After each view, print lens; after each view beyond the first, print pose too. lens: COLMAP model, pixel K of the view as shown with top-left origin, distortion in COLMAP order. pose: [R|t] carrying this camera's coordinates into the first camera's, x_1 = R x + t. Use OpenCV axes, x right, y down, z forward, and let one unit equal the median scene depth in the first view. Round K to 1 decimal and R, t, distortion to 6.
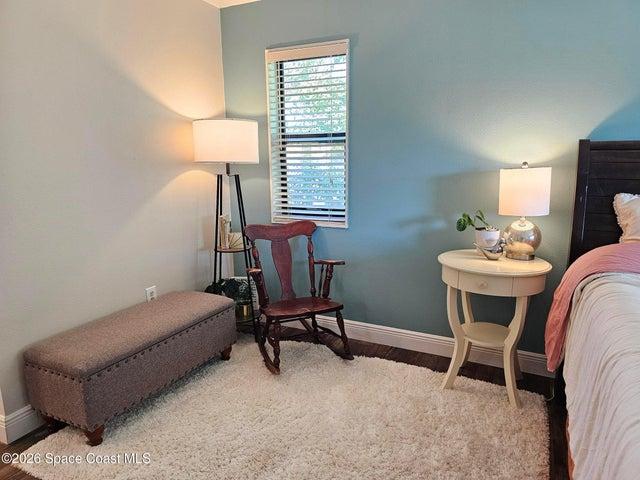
lens RADIAL K [[429.2, 0, 320.0], [0, 429.2, 240.0], [0, 0, 1]] dist [0.060467, -0.002154]
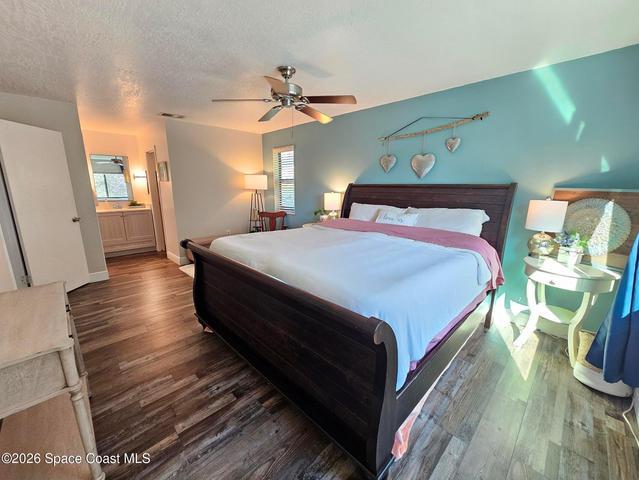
lens RADIAL K [[260.6, 0, 321.6], [0, 260.6, 239.4], [0, 0, 1]] dist [-0.001344, 0.000105]
pose [[0.941488, 0.077650, -0.327981, 0.774911], [-0.073598, 0.996980, 0.024767, 0.074884], [0.328914, 0.000821, 0.944360, -0.475359]]
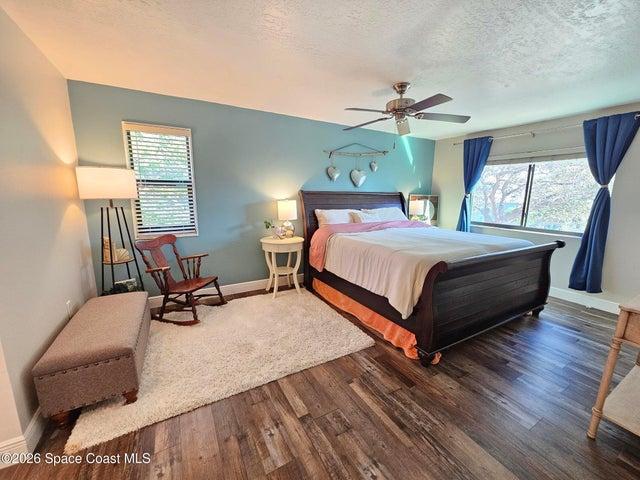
lens RADIAL K [[261.0, 0, 322.1], [0, 261.0, 239.4], [0, 0, 1]] dist [-0.001344, 0.000105]
pose [[0.573206, -0.133724, 0.808426, -0.511855], [0.137356, 0.988314, 0.066089, -0.014209], [-0.807817, 0.073160, 0.584875, -0.016452]]
